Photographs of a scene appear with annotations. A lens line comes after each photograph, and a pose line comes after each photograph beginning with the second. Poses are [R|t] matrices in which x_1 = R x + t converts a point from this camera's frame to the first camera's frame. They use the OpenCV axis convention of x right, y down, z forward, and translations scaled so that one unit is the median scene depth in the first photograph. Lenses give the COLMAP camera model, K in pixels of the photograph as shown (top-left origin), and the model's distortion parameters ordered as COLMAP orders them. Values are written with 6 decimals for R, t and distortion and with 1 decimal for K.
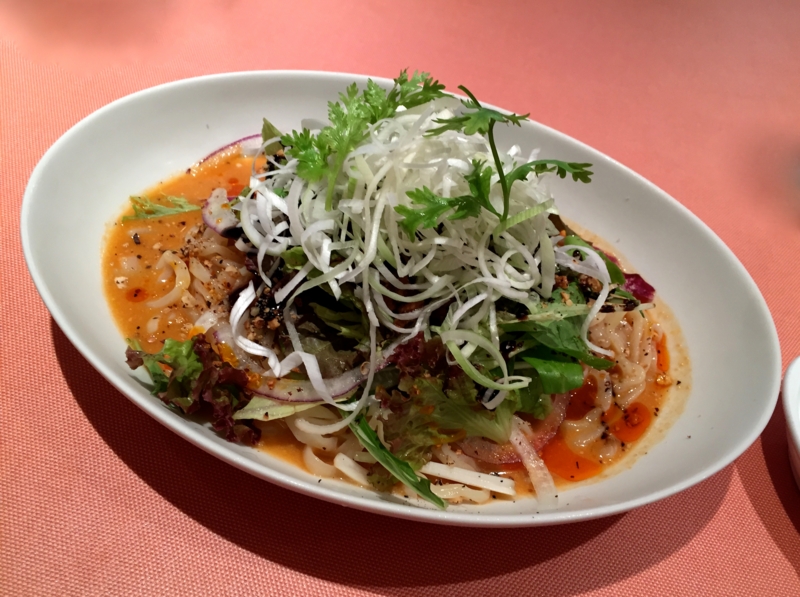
lens RADIAL K [[728.4, 0, 400.0], [0, 728.4, 298.5], [0, 0, 1]] dist [0.060688, 0.010108]
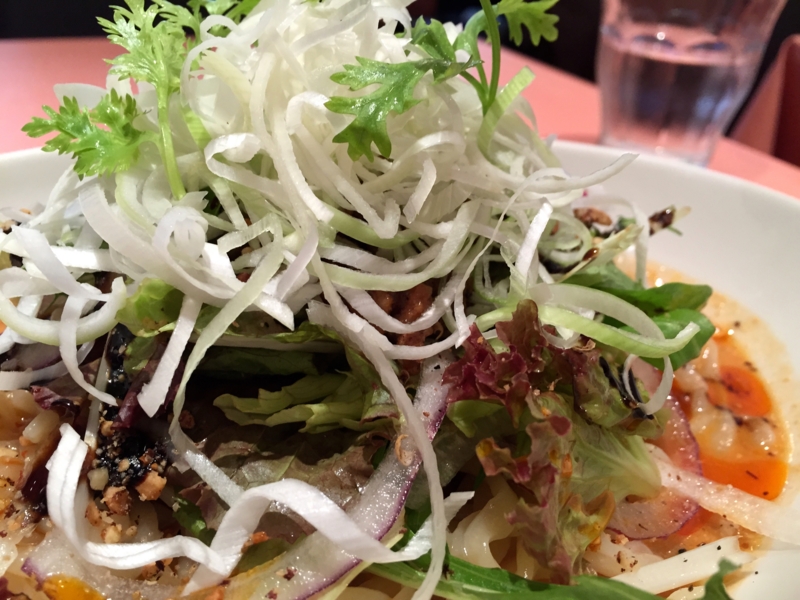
lens RADIAL K [[748.0, 0, 398.5], [0, 748.0, 272.9], [0, 0, 1]] dist [0.007360, 0.005714]
pose [[0.848663, -0.358506, 0.388902, -0.167301], [0.461545, 0.861062, -0.213420, 0.085612], [-0.258357, 0.360618, 0.896218, 0.477776]]
